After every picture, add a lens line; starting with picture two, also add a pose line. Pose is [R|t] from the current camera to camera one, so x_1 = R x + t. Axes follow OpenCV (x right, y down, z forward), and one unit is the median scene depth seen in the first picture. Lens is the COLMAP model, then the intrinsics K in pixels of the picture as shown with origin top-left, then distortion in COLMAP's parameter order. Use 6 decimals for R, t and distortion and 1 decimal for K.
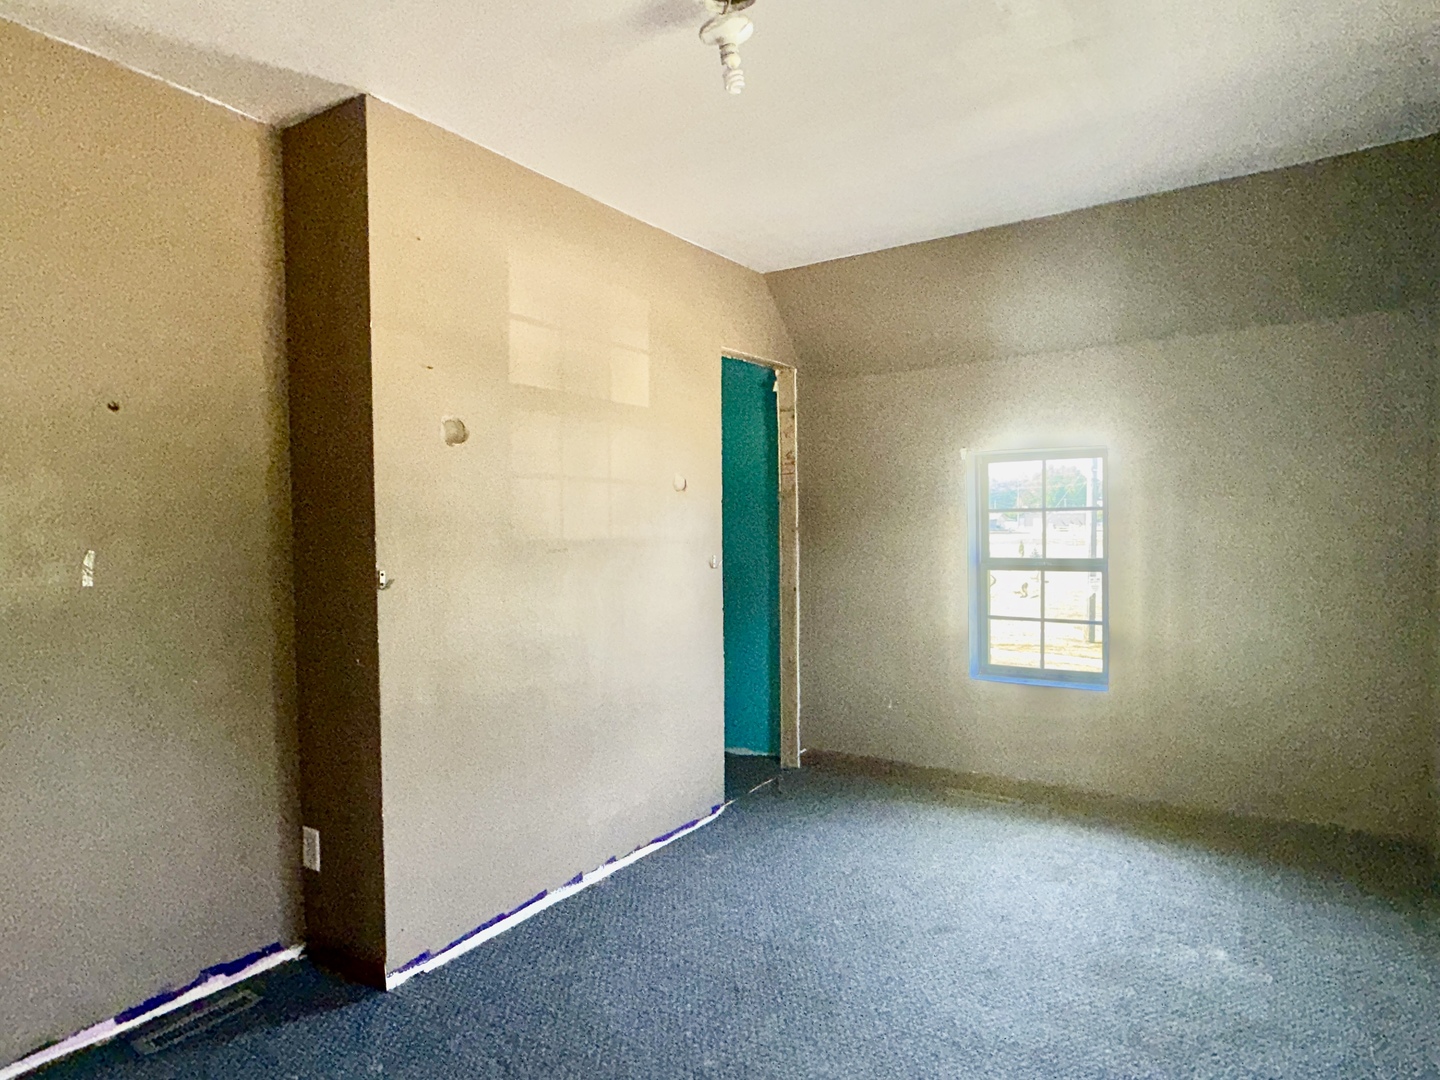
lens RADIAL K [[867.1, 0, 718.3], [0, 867.1, 538.7], [0, 0, 1]] dist [-0.002482, -0.001176]
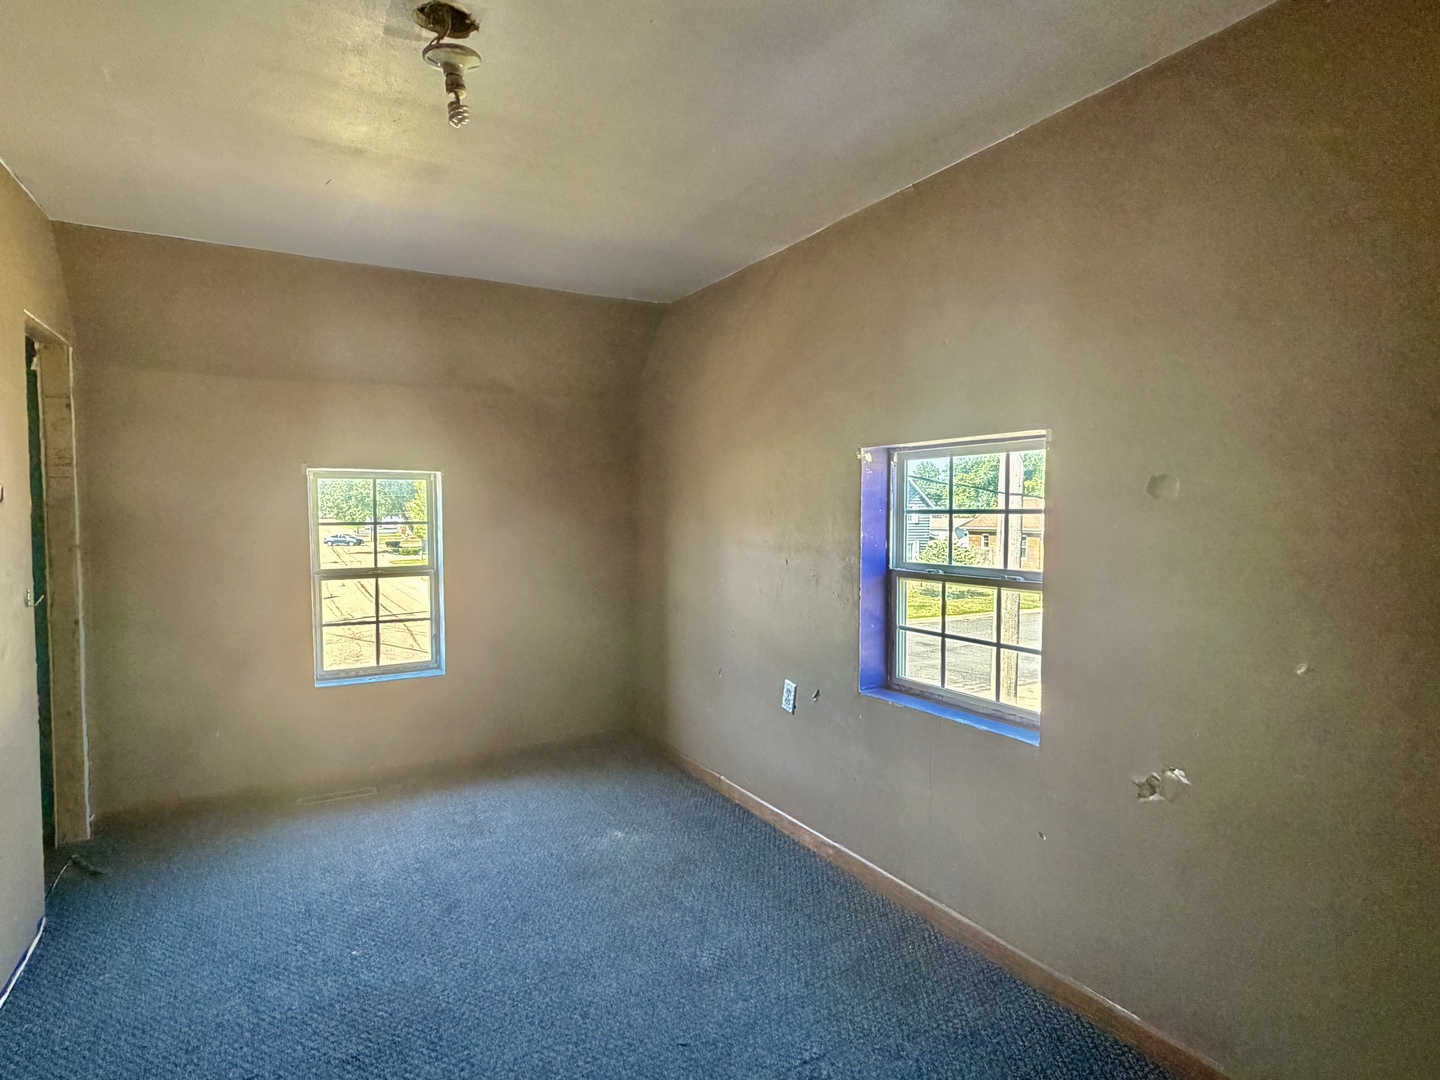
lens RADIAL K [[754.1, 0, 719.6], [0, 754.1, 542.9], [0, 0, 1]] dist [0.007810, 0.000844]
pose [[0.448073, -0.028521, 0.893542, -0.280822], [0.009615, 0.999587, 0.027084, -0.029154], [-0.893945, -0.003545, 0.448162, 0.156881]]
